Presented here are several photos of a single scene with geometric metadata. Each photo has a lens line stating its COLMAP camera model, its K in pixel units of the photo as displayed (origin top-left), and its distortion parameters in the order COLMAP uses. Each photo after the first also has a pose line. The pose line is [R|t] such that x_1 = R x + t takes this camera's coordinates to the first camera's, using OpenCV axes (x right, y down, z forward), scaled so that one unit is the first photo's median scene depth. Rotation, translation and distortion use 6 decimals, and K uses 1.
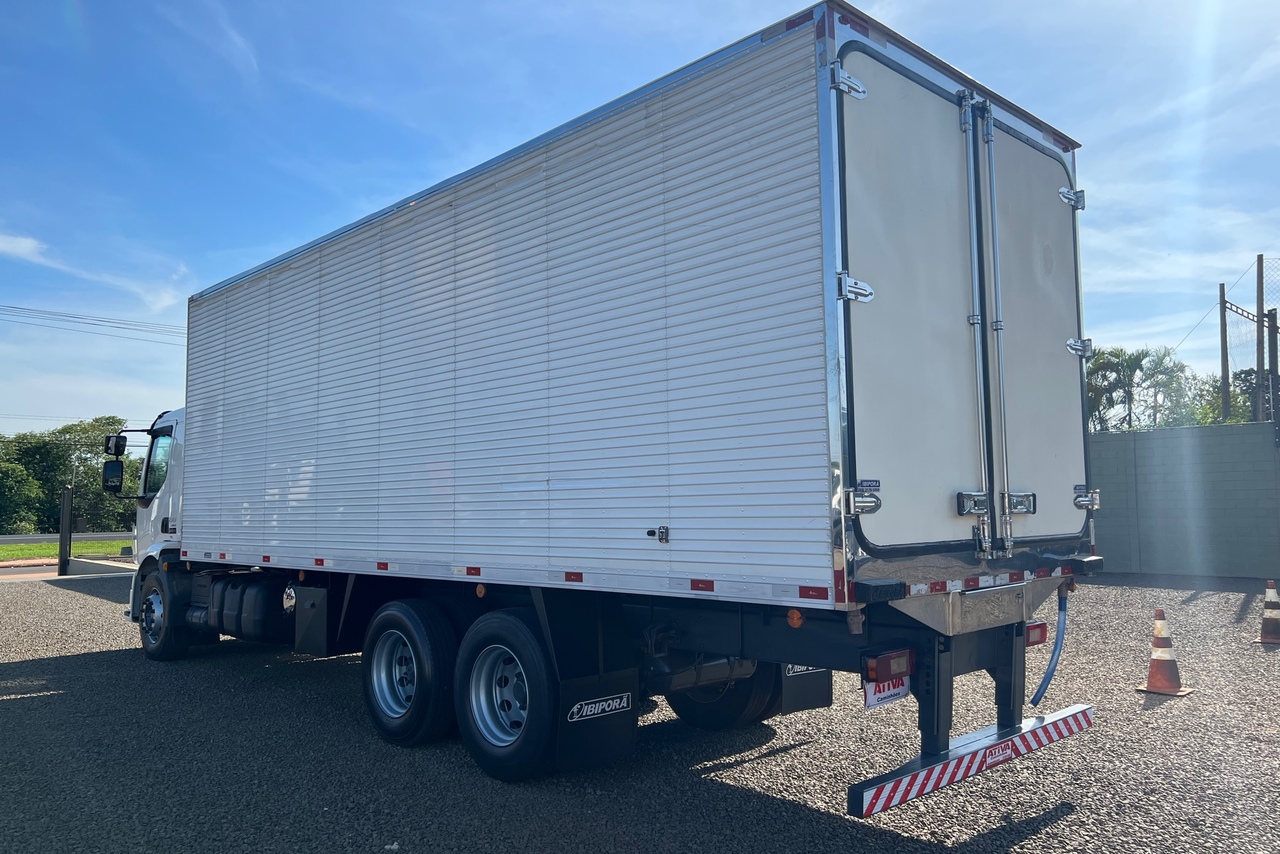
lens RADIAL K [[975.6, 0, 640.0], [0, 975.6, 427.0], [0, 0, 1]] dist [0.006945, 0.001326]
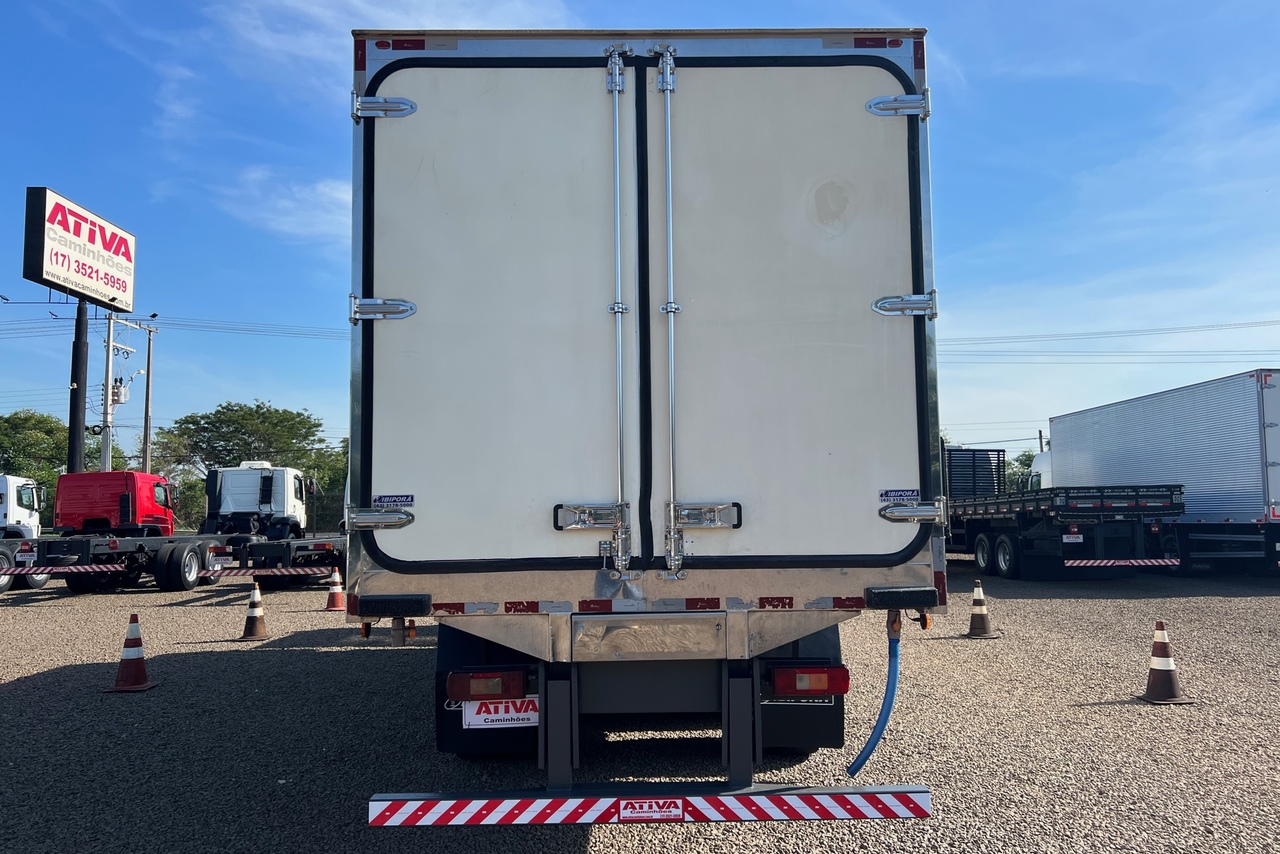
lens RADIAL K [[978.8, 0, 640.0], [0, 978.8, 427.0], [0, 0, 1]] dist [0.040933, 0.000801]
pose [[0.728397, -0.059687, -0.682551, 1.013679], [0.062536, 0.997832, -0.020521, 0.018684], [0.682296, -0.027737, 0.730550, 0.392422]]
